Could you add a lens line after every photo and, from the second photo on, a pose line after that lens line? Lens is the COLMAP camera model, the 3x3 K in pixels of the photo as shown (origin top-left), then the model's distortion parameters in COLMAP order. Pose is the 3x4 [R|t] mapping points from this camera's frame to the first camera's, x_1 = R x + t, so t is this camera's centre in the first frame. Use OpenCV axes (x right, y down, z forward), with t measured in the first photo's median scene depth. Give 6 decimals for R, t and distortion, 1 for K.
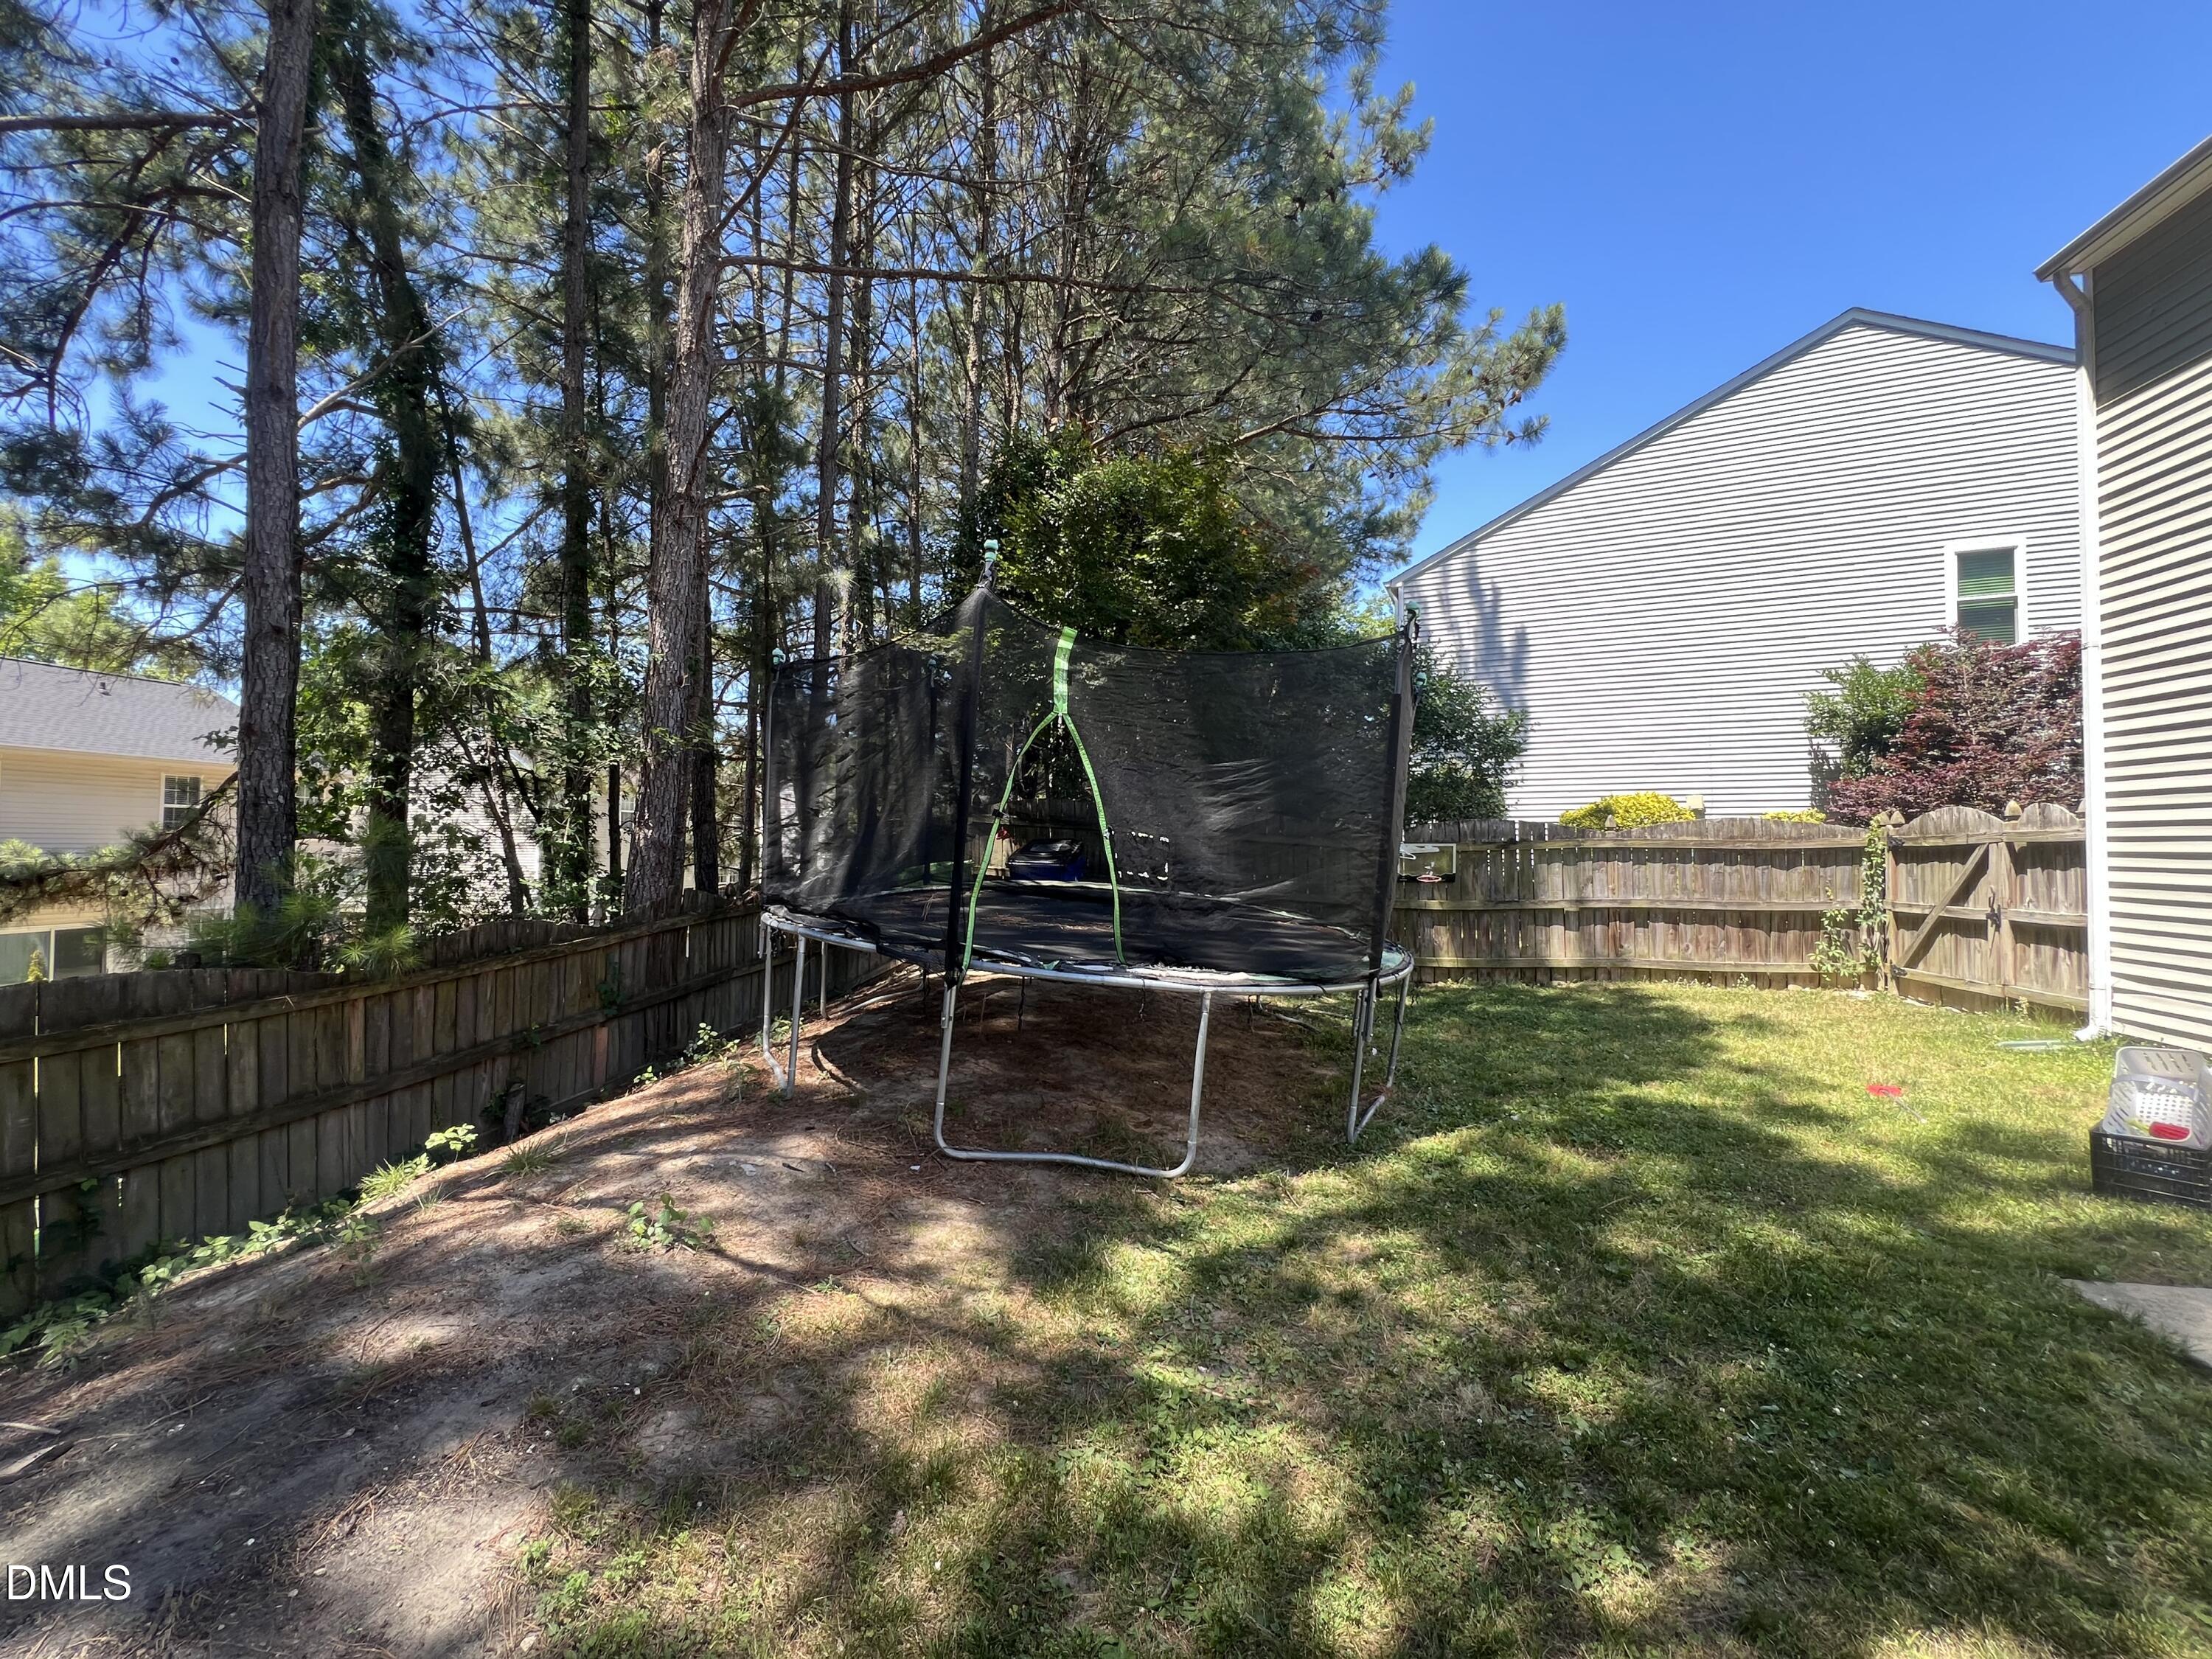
lens RADIAL K [[889.4, 0, 1104.9], [0, 889.4, 826.6], [0, 0, 1]] dist [-0.003354, -0.000376]
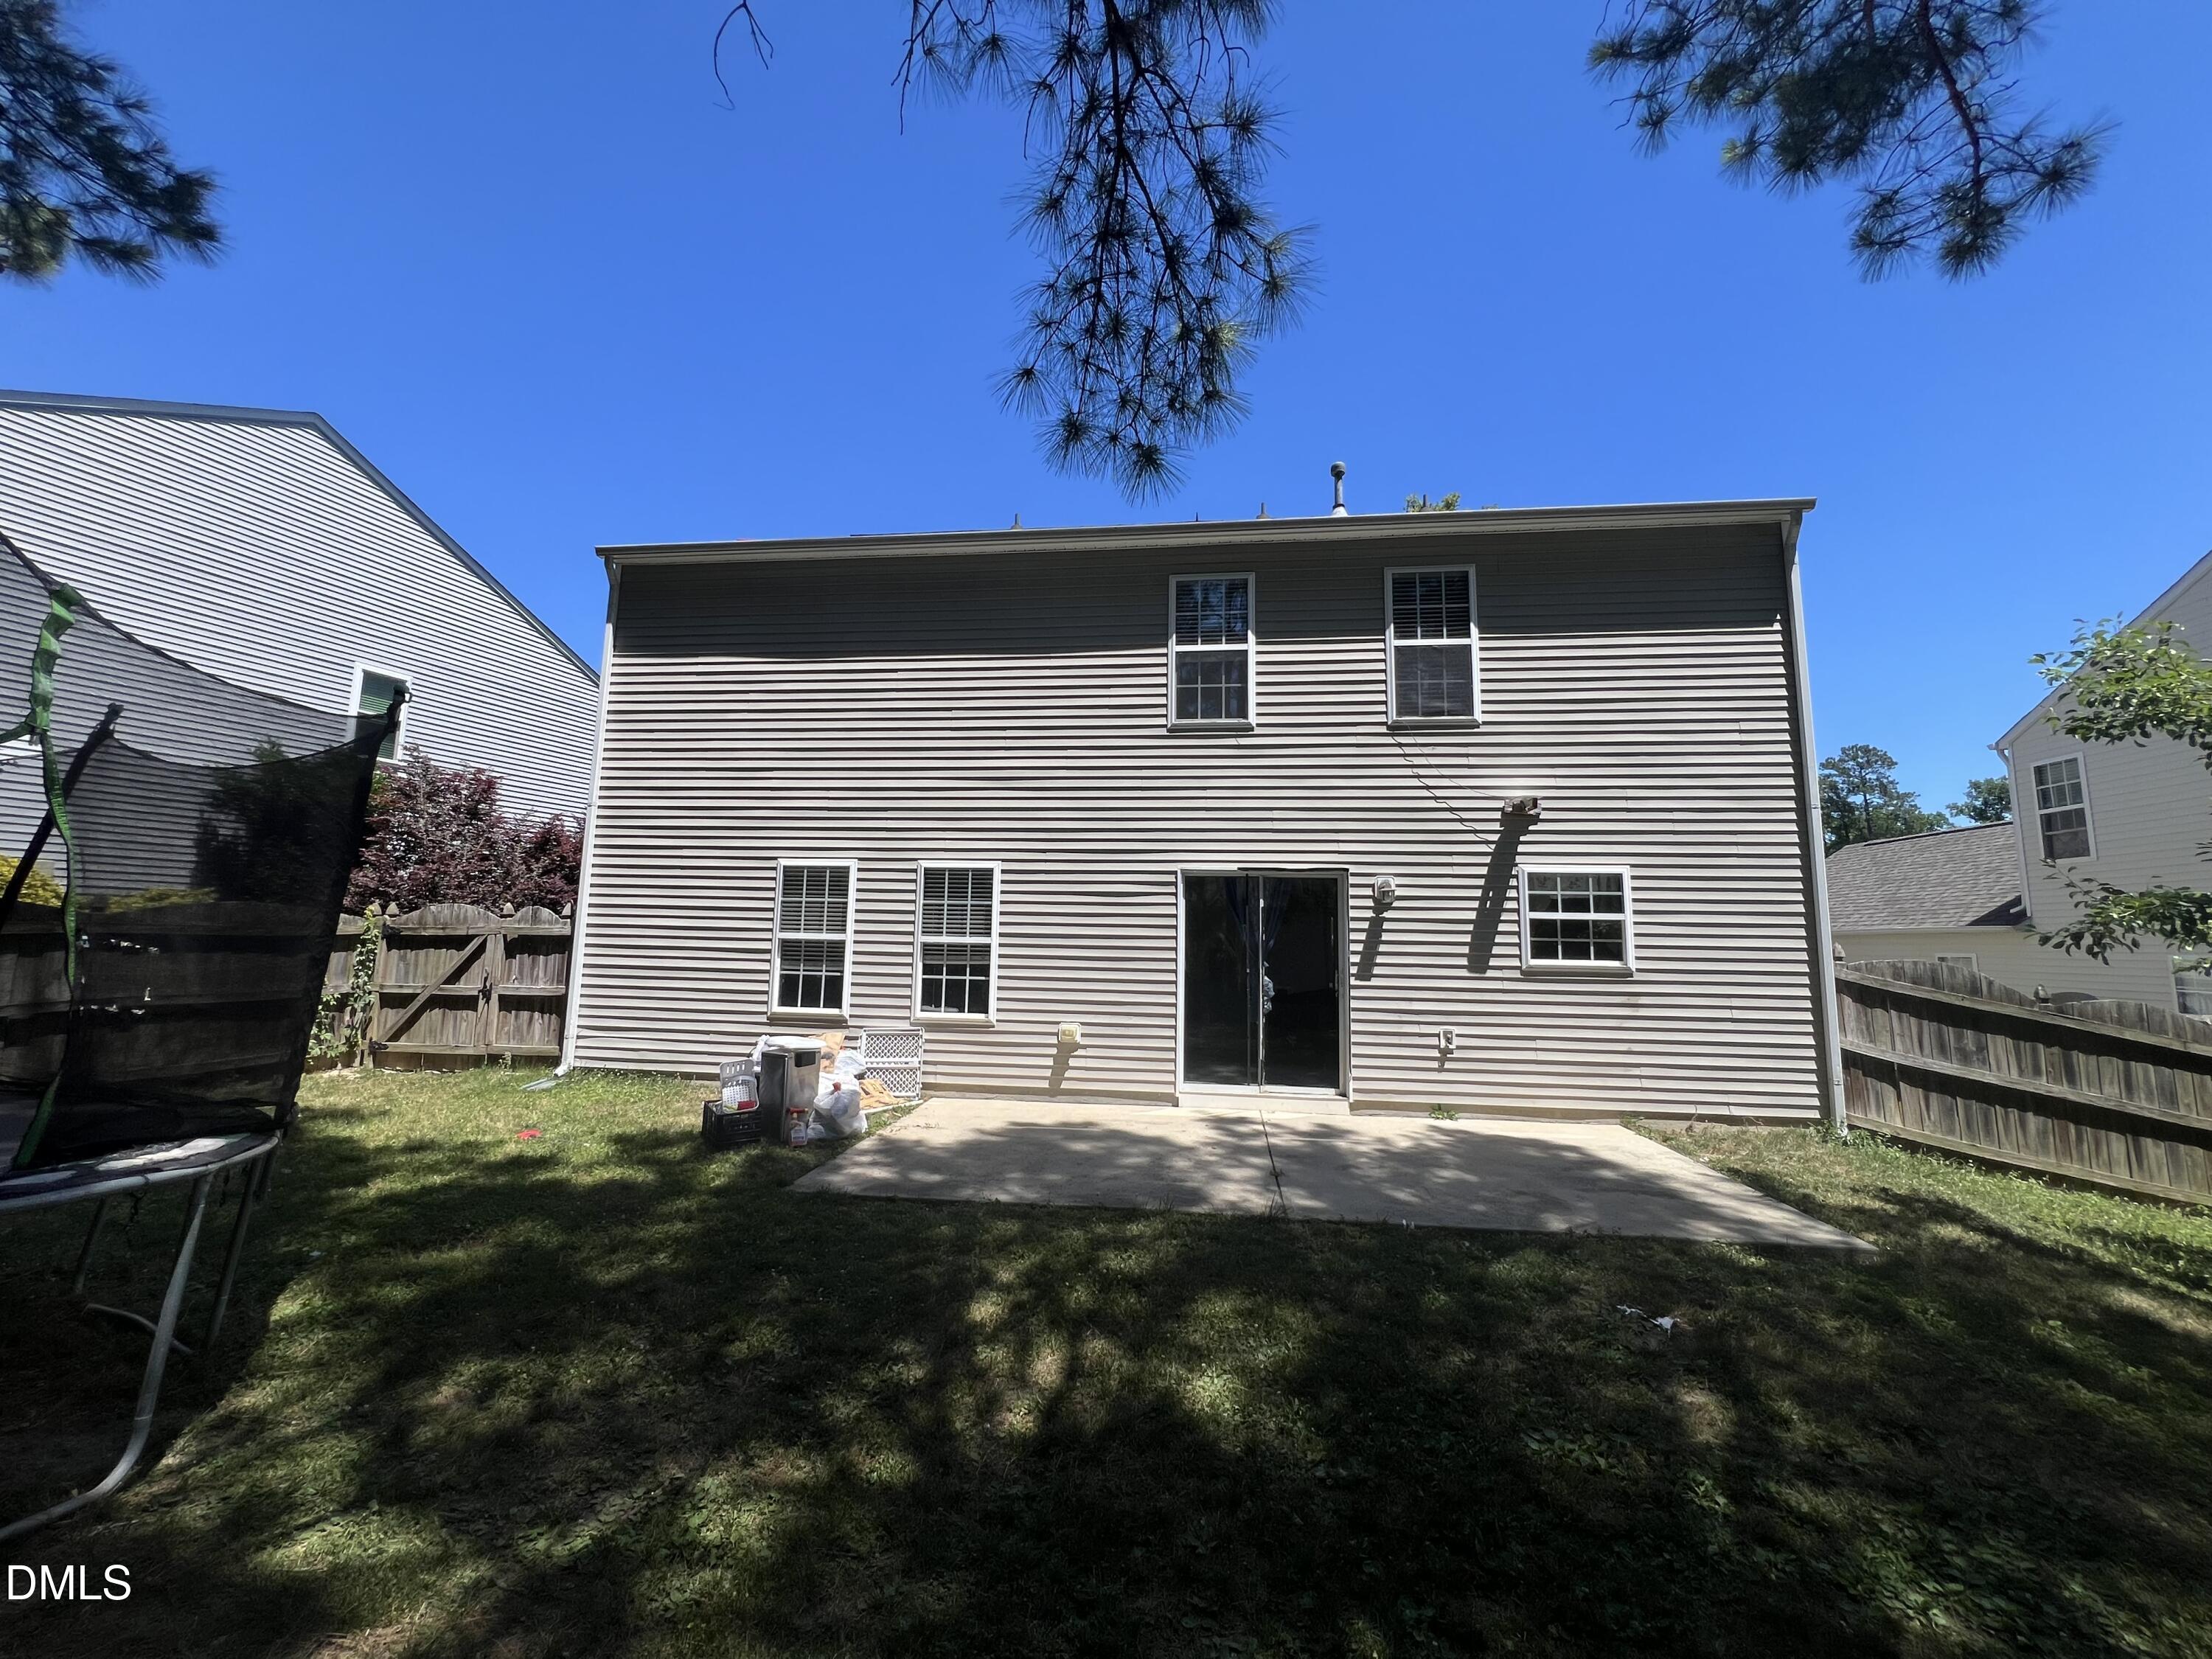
lens RADIAL K [[889.4, 0, 1105.9], [0, 889.4, 830.5], [0, 0, 1]] dist [-0.003354, -0.000376]
pose [[-0.084947, 0.119152, 0.989235, -0.404710], [-0.046532, 0.991266, -0.123393, -0.015149], [-0.995298, -0.056513, -0.078660, 0.228701]]
